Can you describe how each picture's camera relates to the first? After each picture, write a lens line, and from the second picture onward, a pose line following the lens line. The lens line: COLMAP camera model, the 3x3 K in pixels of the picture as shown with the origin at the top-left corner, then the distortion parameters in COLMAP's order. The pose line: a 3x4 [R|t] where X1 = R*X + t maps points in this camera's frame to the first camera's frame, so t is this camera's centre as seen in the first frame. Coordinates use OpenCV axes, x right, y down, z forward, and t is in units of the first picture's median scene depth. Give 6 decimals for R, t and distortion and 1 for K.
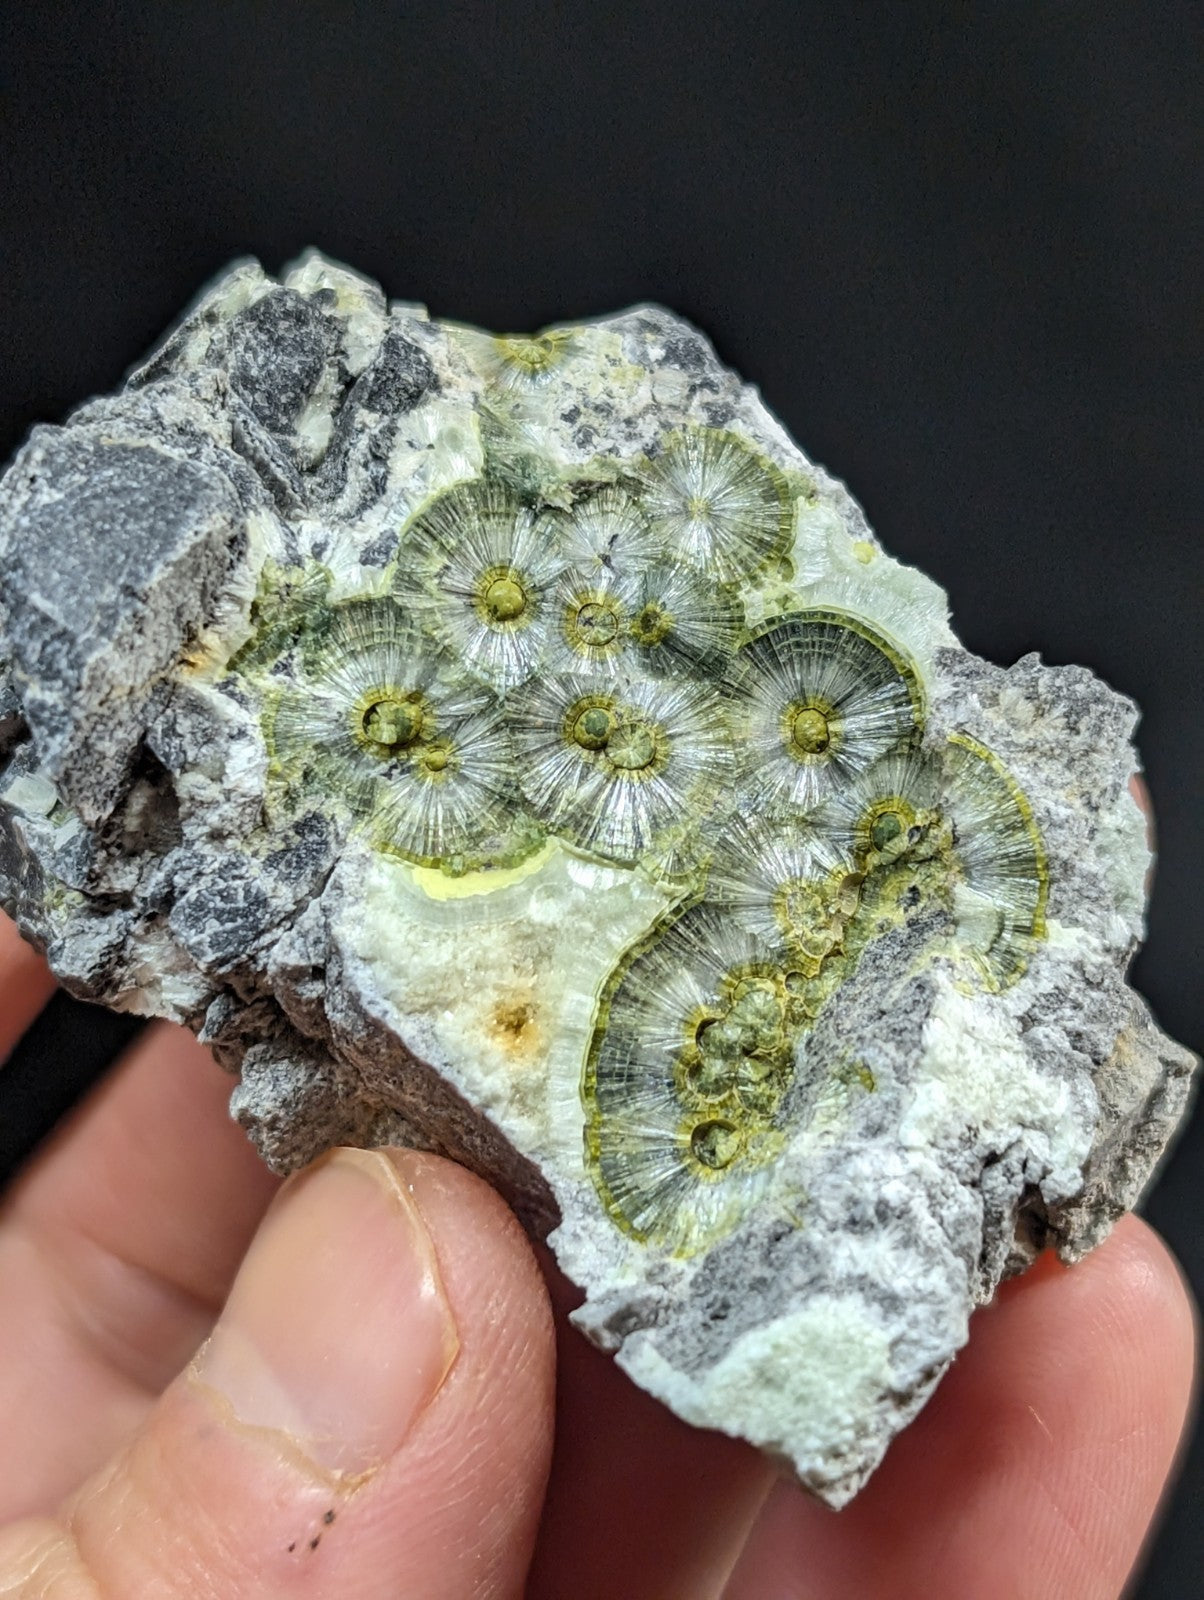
lens RADIAL K [[3433.2, 0, 623.5], [0, 3433.2, 772.4], [0, 0, 1]] dist [0.247080, -0.331117]
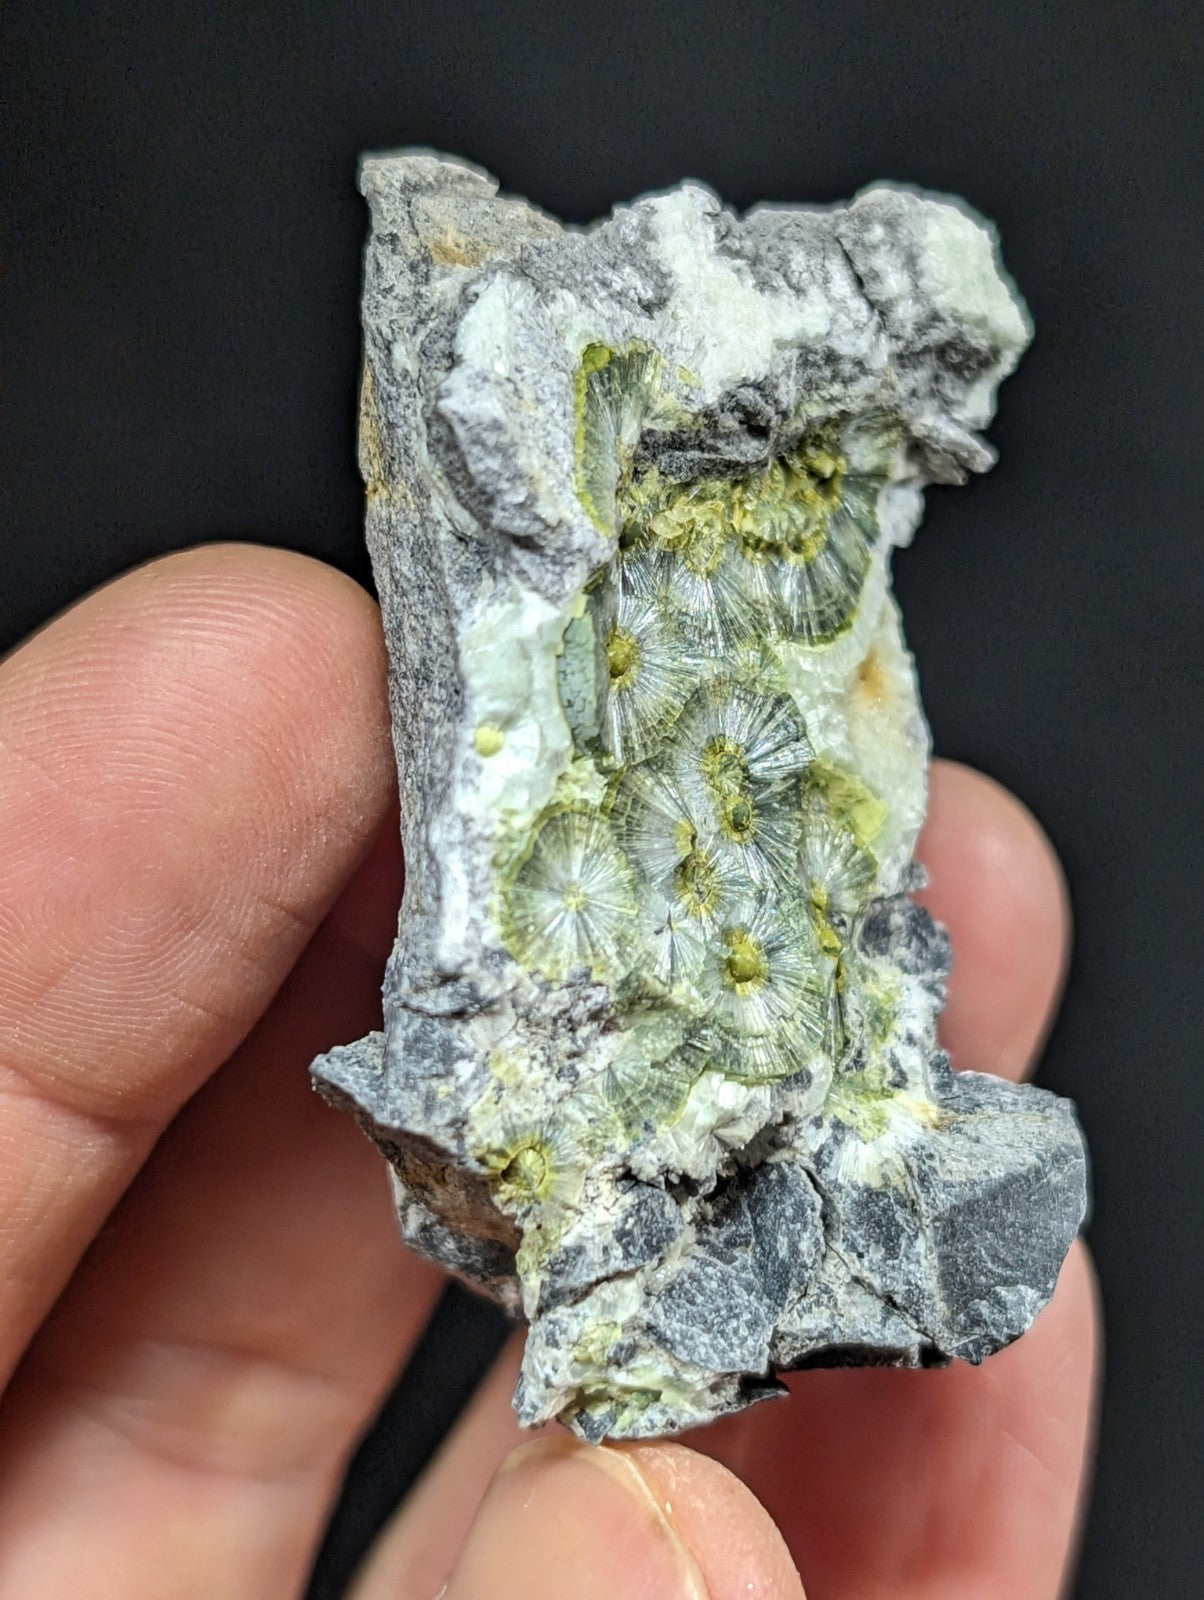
lens RADIAL K [[3433.2, 0, 623.5], [0, 3433.2, 772.4], [0, 0, 1]] dist [0.247080, -0.331117]
pose [[-0.400775, -0.750739, -0.525139, 0.555437], [0.190572, -0.628959, 0.753719, -0.788221], [-0.896137, 0.201995, 0.395141, 0.626091]]
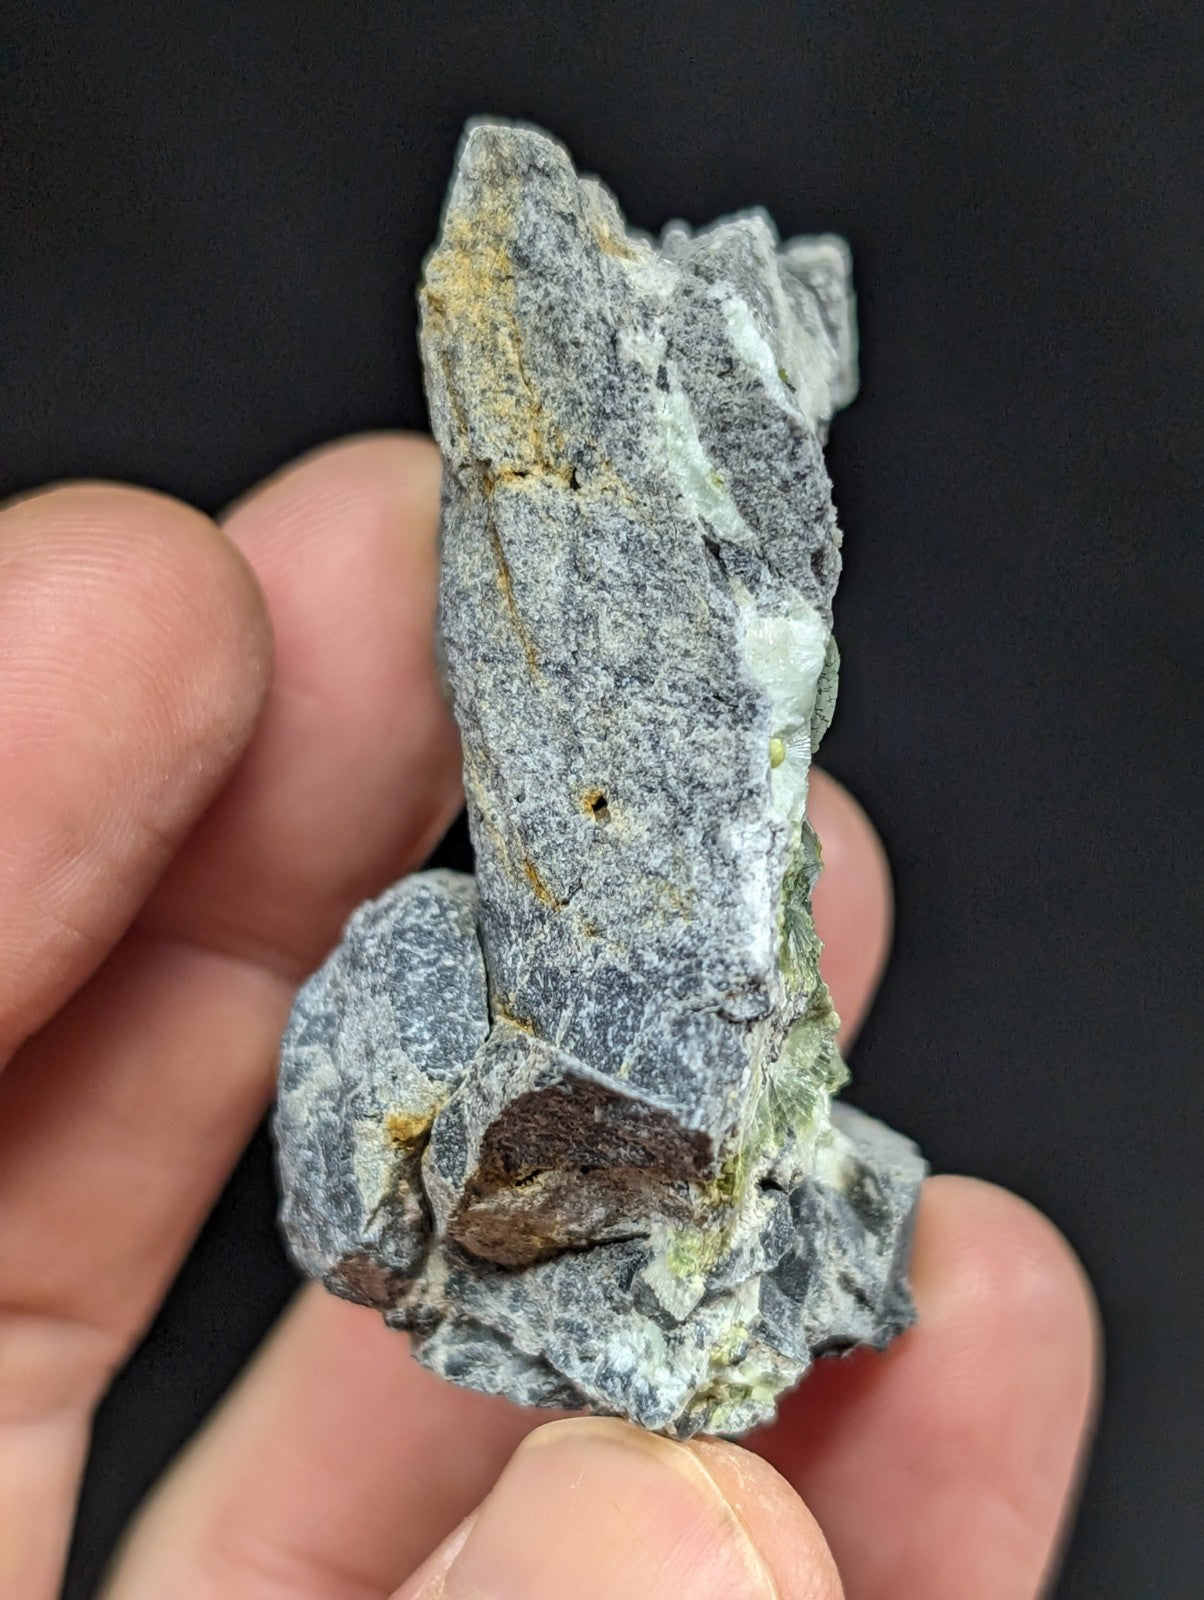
lens RADIAL K [[3433.2, 0, 623.5], [0, 3433.2, 772.4], [0, 0, 1]] dist [0.247080, -0.331117]
pose [[0.113575, -0.755246, -0.645526, 0.691931], [-0.295843, -0.645965, 0.703709, -0.741480], [-0.948461, 0.111050, -0.296799, 1.368852]]
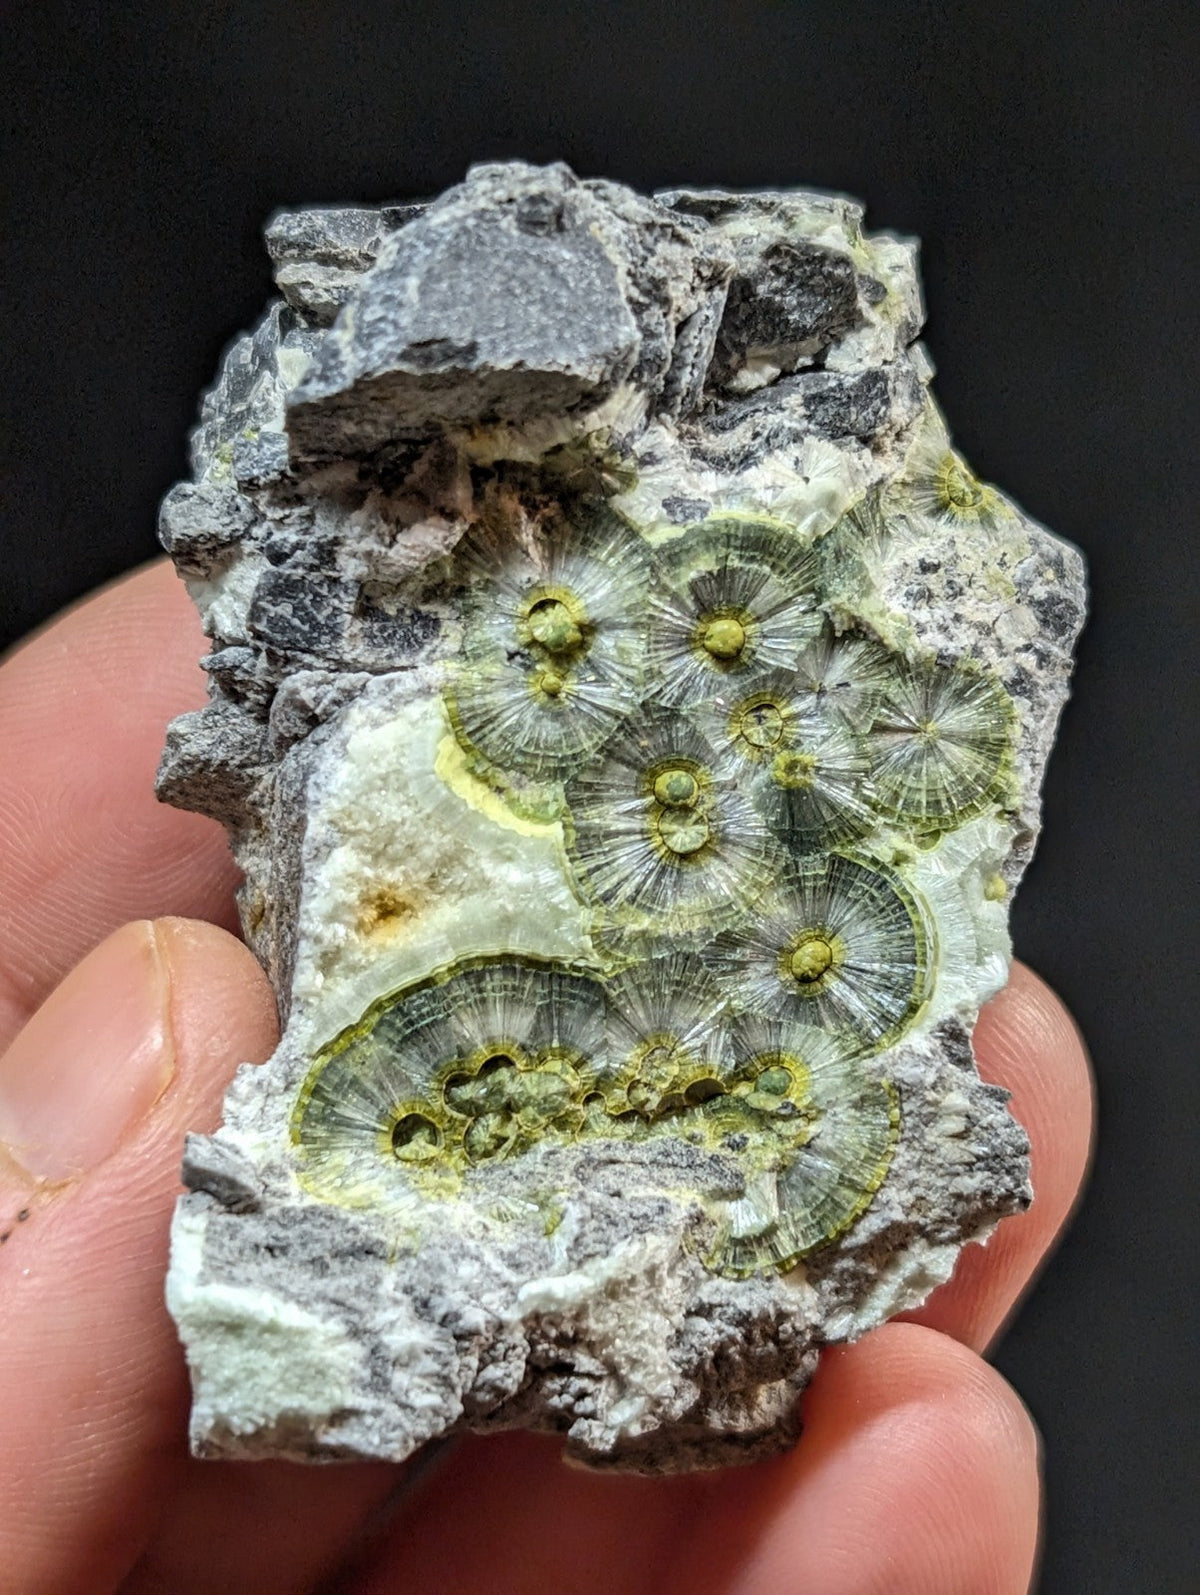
lens RADIAL K [[3422.5, 0, 621.4], [0, 3422.5, 770.0], [0, 0, 1]] dist [0.247080, -0.331117]
pose [[0.605425, 0.795734, -0.016360, -0.006221], [-0.785426, 0.600654, 0.149404, -0.152525], [0.128712, -0.077603, 0.988641, 0.018995]]
